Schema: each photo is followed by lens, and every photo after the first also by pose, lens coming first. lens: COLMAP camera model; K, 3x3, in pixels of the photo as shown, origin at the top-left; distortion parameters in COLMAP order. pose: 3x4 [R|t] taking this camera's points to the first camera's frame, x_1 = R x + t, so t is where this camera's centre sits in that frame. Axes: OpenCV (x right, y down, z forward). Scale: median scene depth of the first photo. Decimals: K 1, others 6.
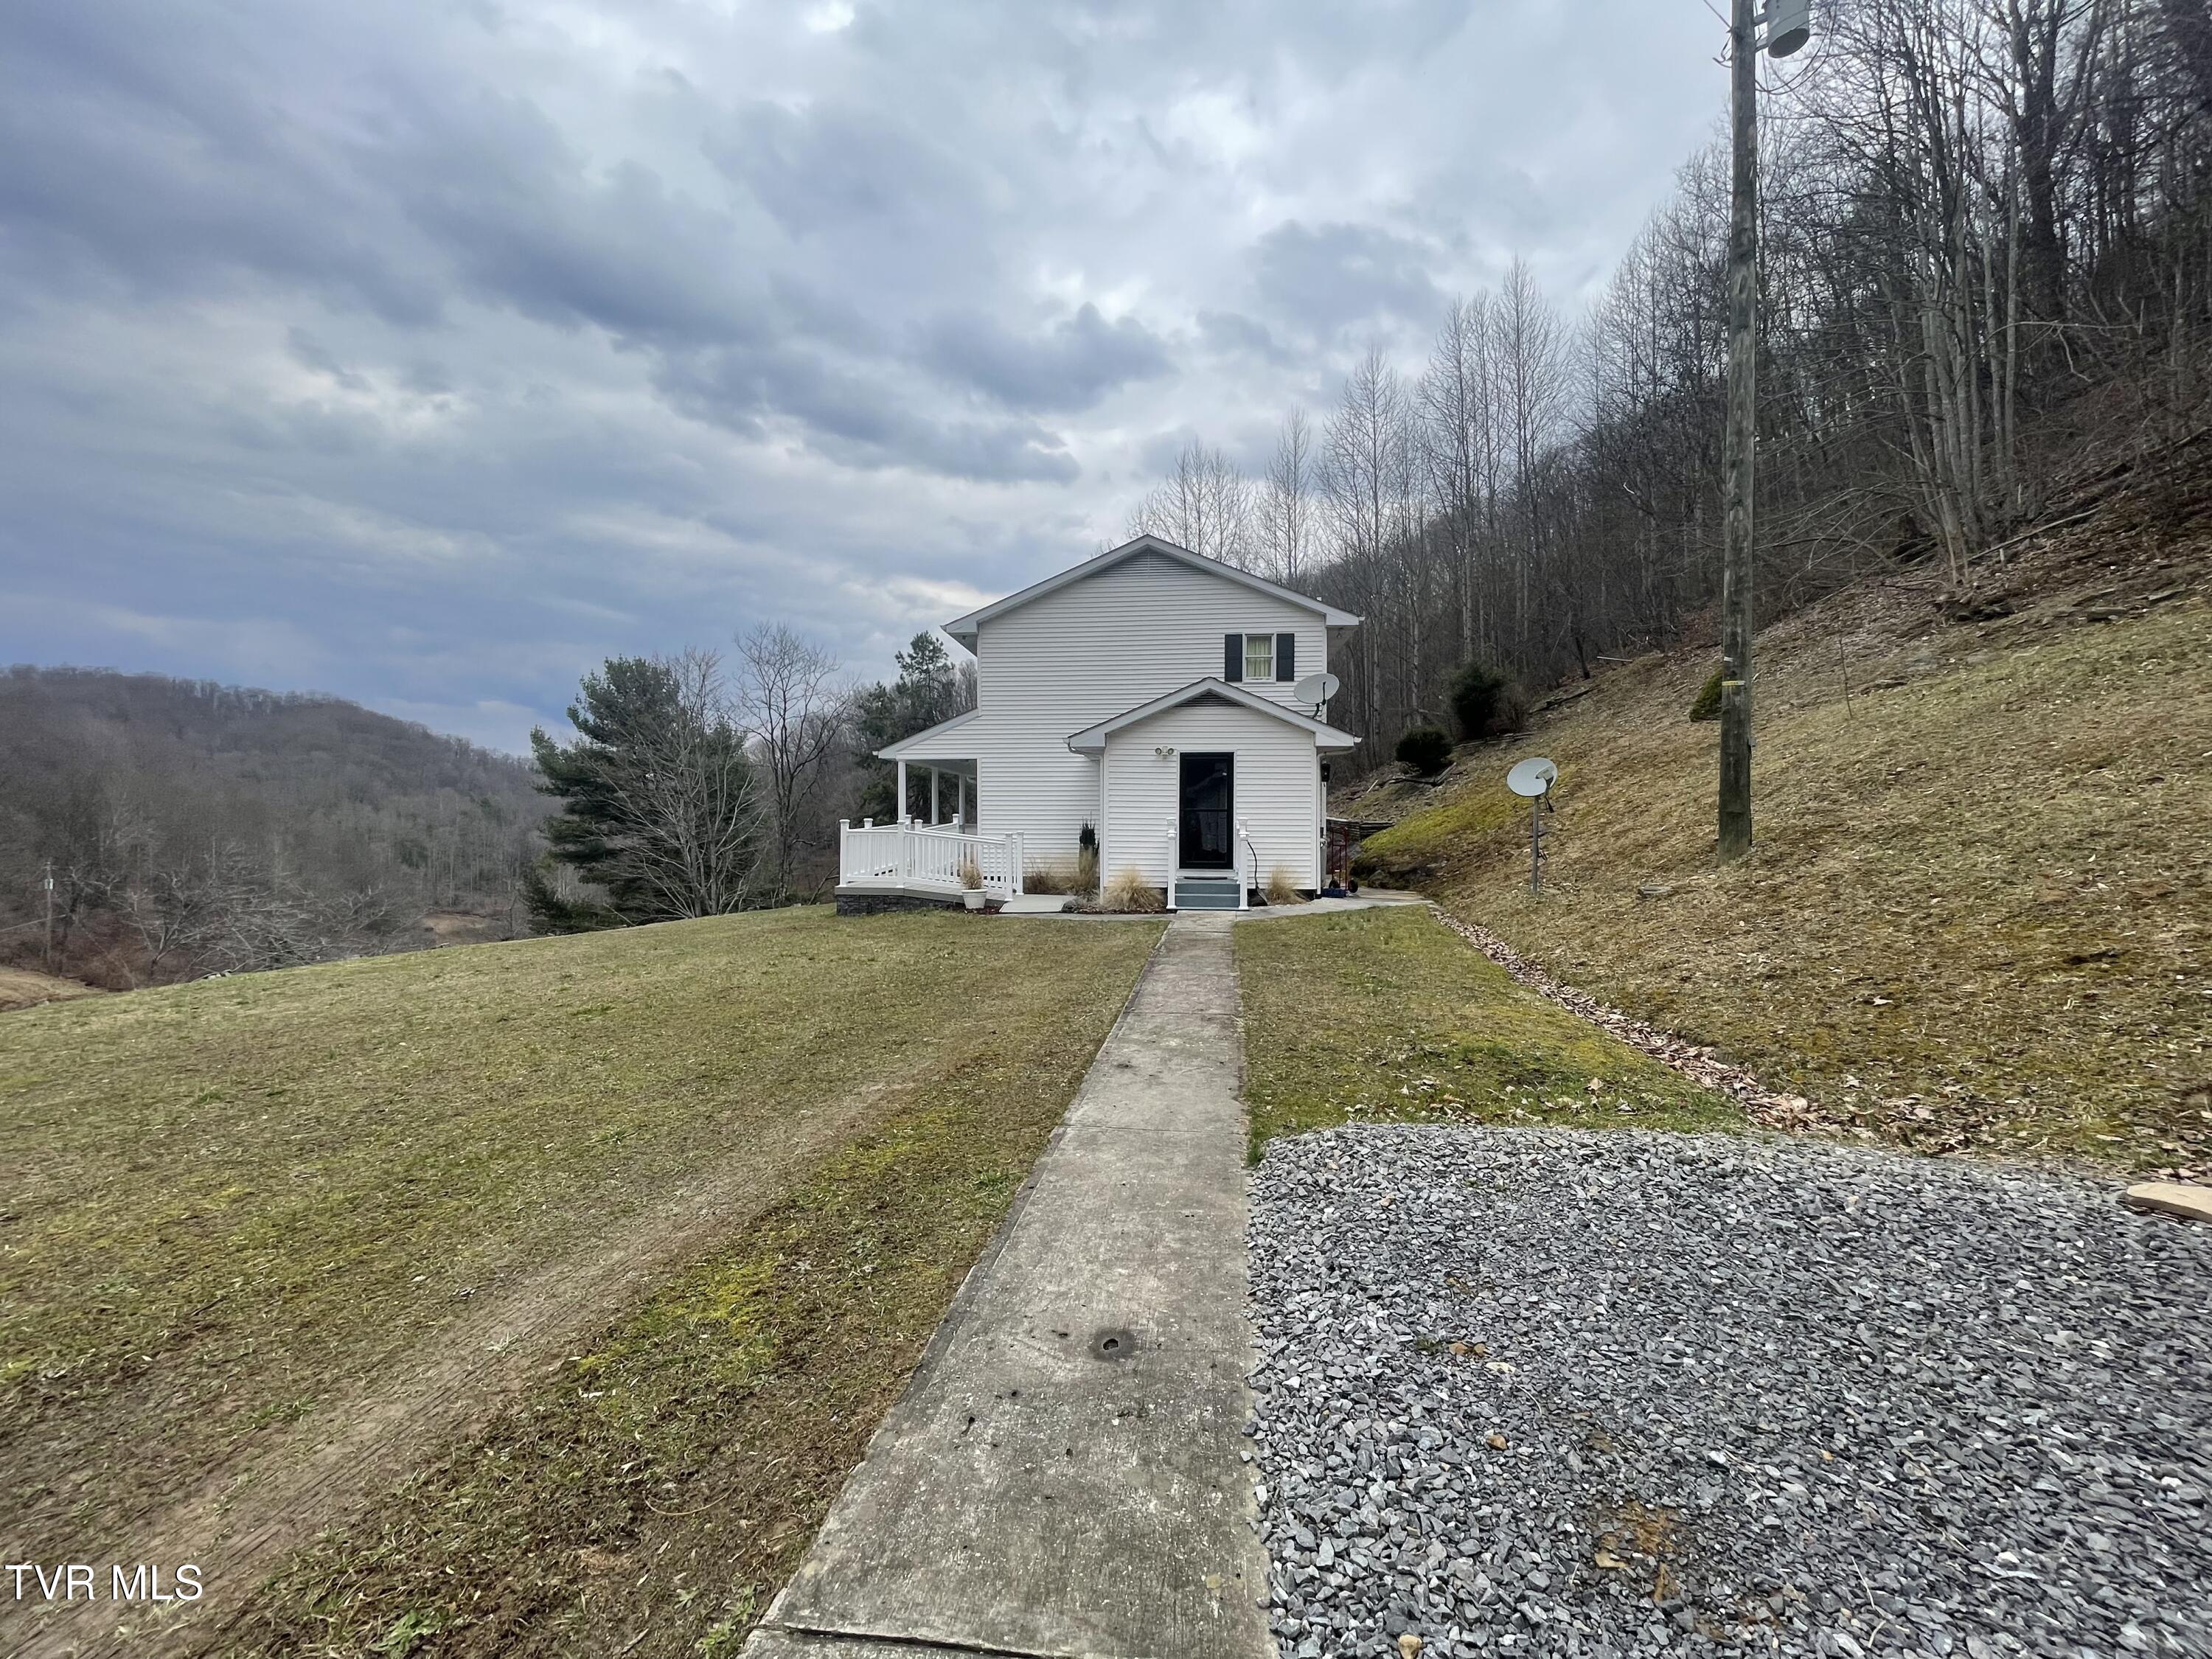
lens RADIAL K [[896.2, 0, 1104.8], [0, 896.2, 832.1], [0, 0, 1]] dist [-0.003683, -0.000658]
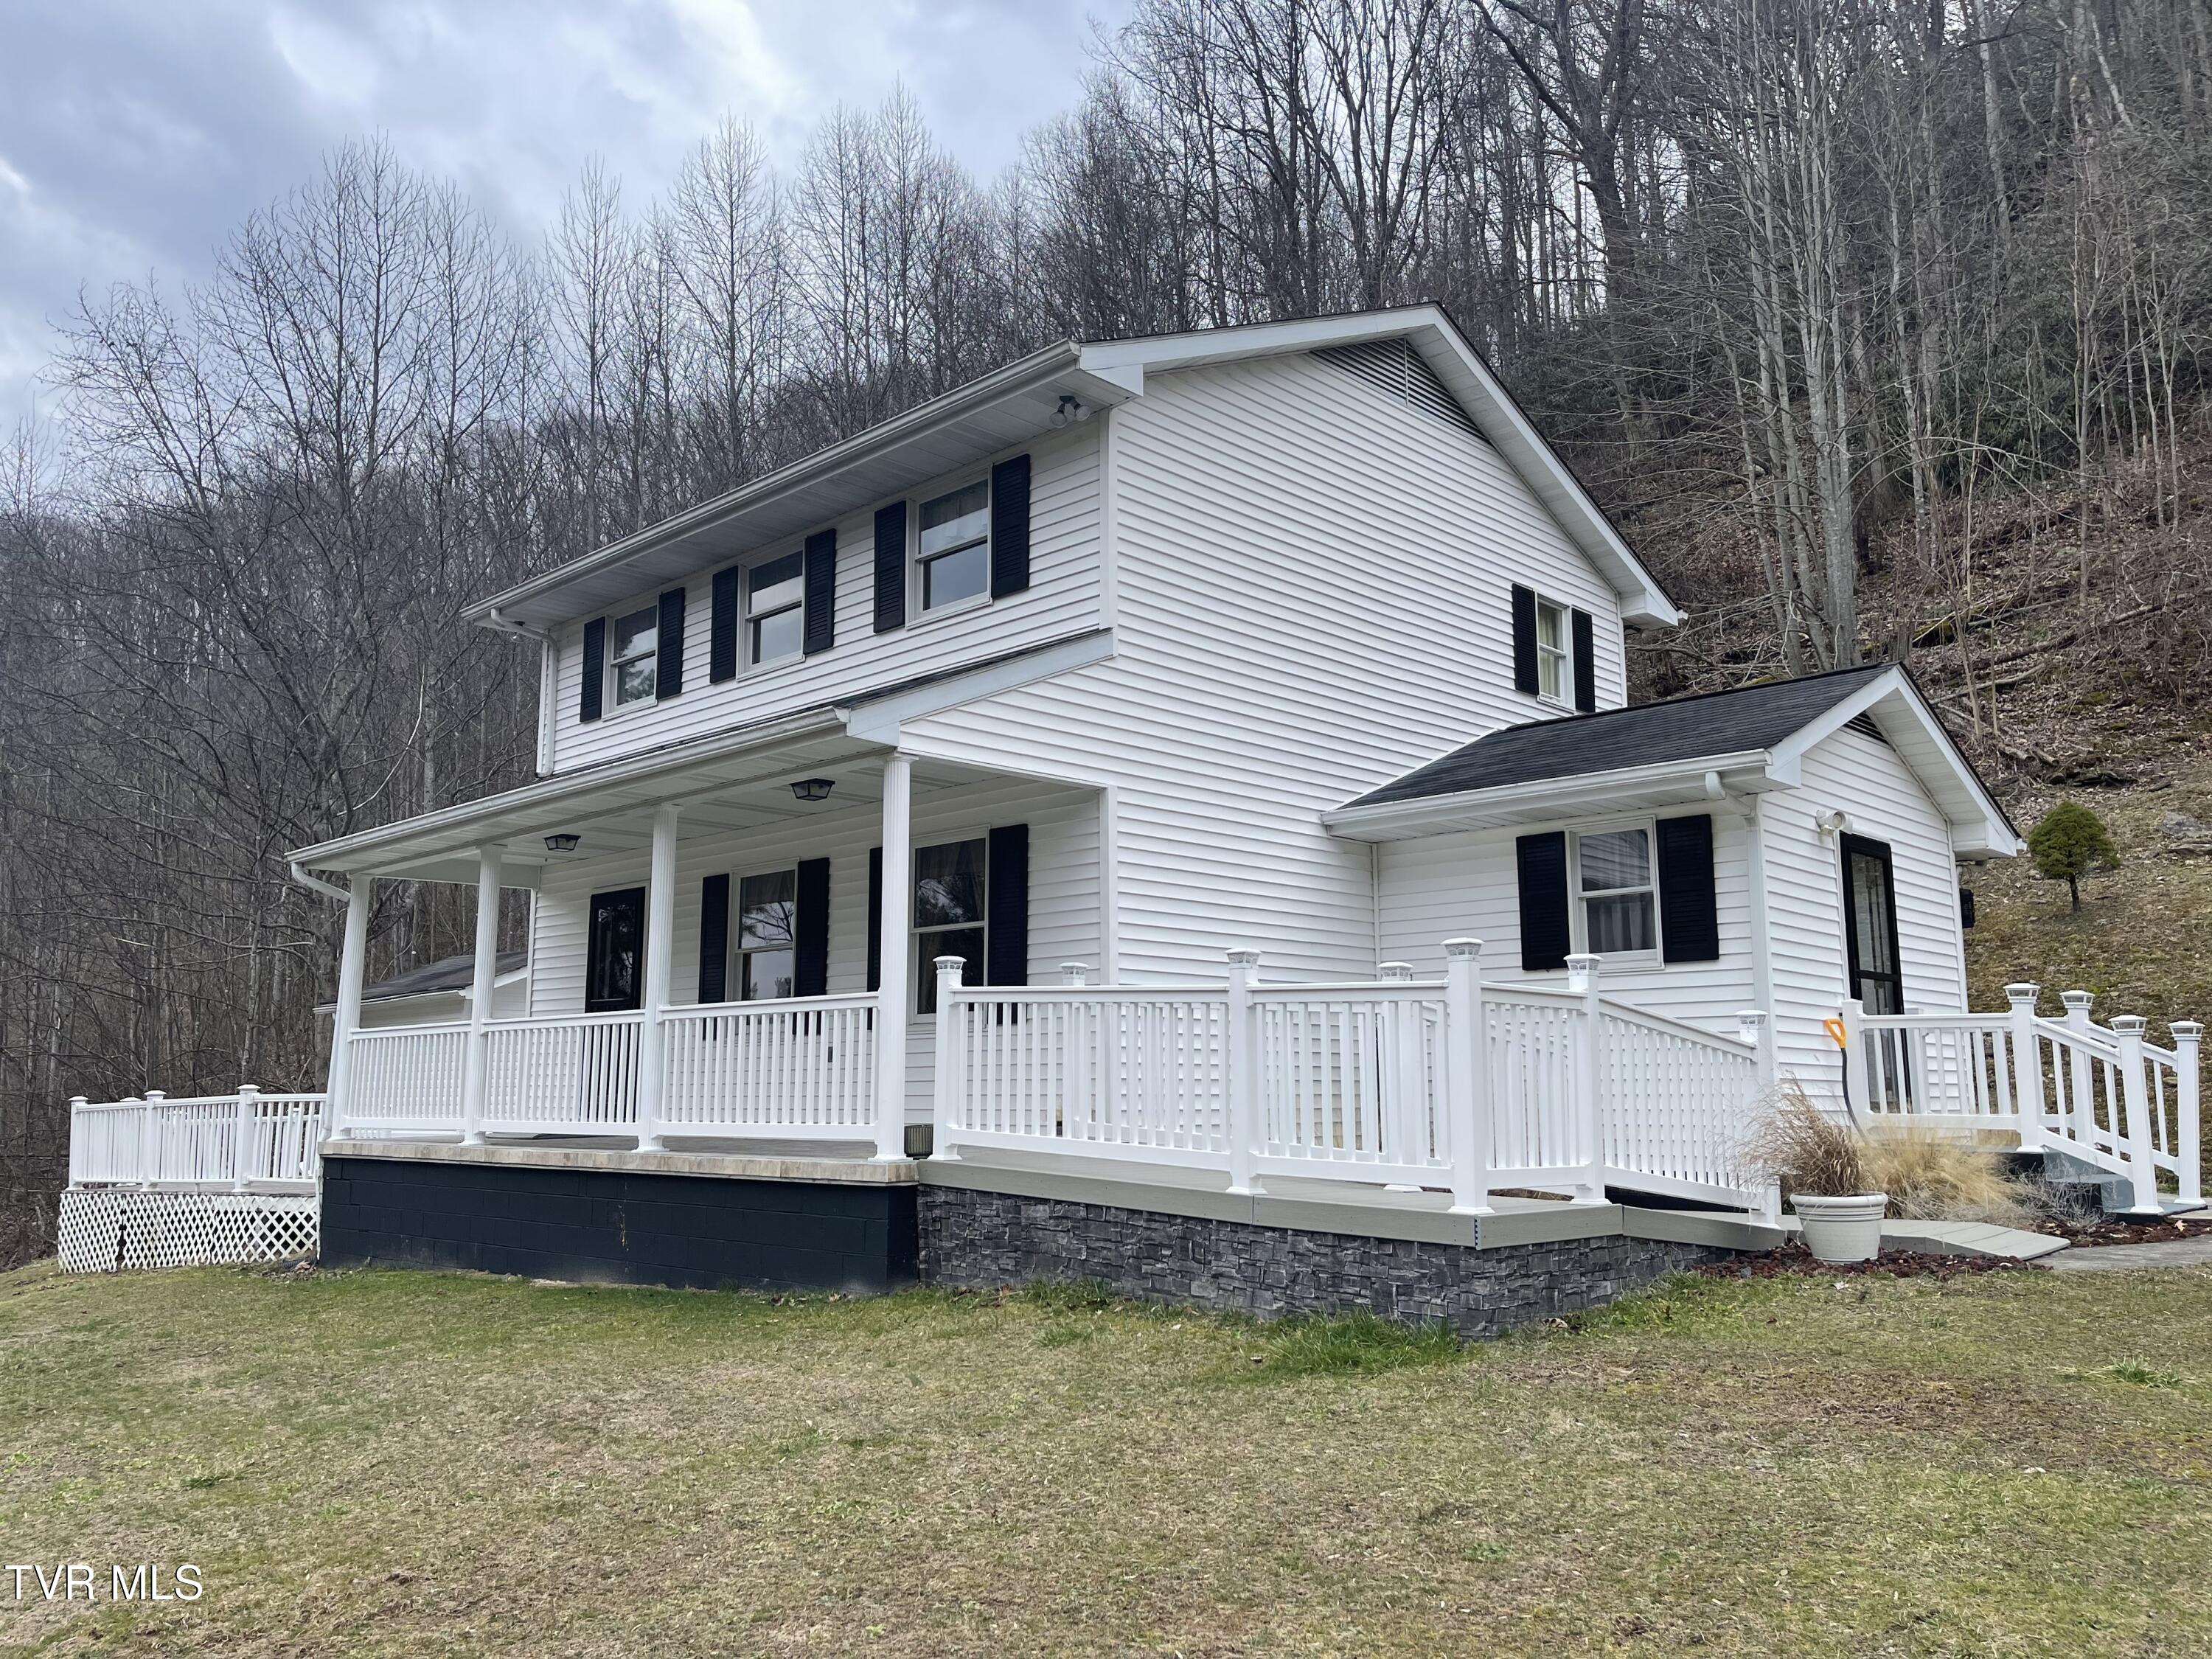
lens RADIAL K [[1684.1, 0, 1098.3], [0, 1684.1, 819.7], [0, 0, 1]] dist [0.054005, -0.058164]
pose [[0.634260, 0.122895, 0.763289, -0.703788], [0.009170, 0.986020, -0.166376, 0.030128], [-0.773065, 0.112525, 0.624266, 0.766851]]
